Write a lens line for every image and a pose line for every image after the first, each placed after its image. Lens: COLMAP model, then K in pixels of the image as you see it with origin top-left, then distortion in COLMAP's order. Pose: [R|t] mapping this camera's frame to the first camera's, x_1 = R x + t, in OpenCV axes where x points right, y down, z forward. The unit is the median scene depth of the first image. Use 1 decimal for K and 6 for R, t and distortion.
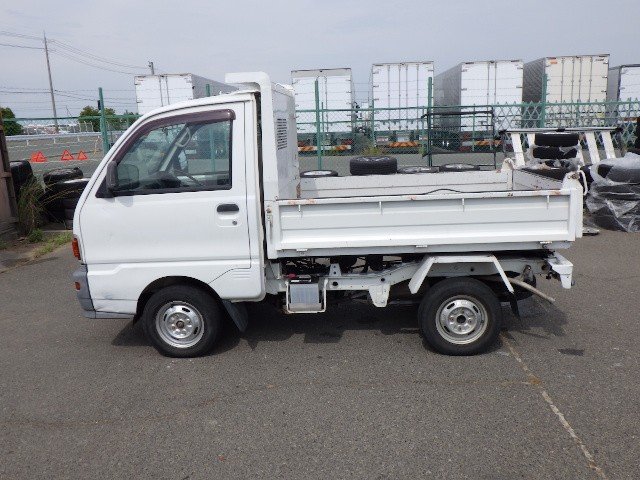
lens RADIAL K [[528.0, 0, 328.9], [0, 528.0, 240.8], [0, 0, 1]] dist [0.018331, -0.032555]
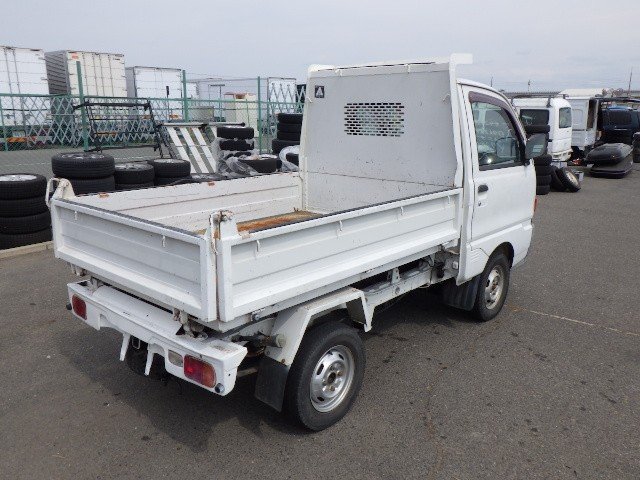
lens RADIAL K [[528.0, 0, 313.1], [0, 528.0, 231.3], [0, 0, 1]] dist [0.018331, -0.032555]
pose [[0.590619, -0.148592, 0.793152, -0.266713], [0.157739, 0.985198, 0.067111, -0.027678], [-0.791383, 0.085475, 0.605315, 0.161102]]
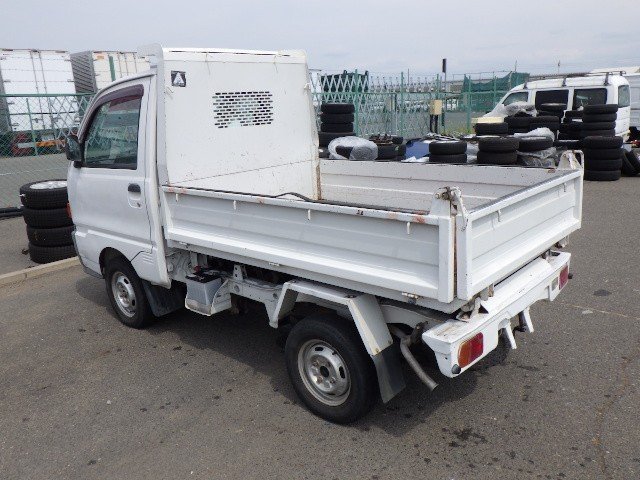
lens RADIAL K [[528.0, 0, 315.9], [0, 528.0, 231.9], [0, 0, 1]] dist [0.018331, -0.032555]
pose [[0.616880, -0.180258, 0.766137, -0.244931], [0.193718, 0.978248, 0.074186, -0.038966], [-0.762845, 0.102650, 0.638381, 0.224074]]
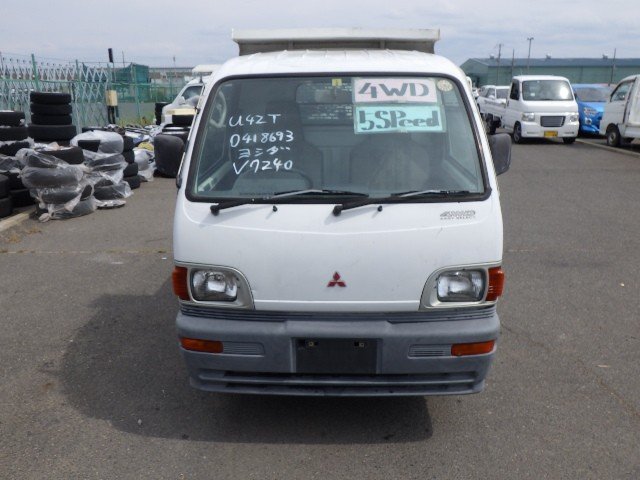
lens RADIAL K [[528.0, 0, 311.4], [0, 528.0, 238.1], [0, 0, 1]] dist [0.018331, -0.032555]
pose [[-0.019015, -0.248034, 0.968565, -0.332026], [0.227128, 0.942341, 0.245778, -0.073928], [-0.973679, 0.224661, 0.038417, 0.365358]]
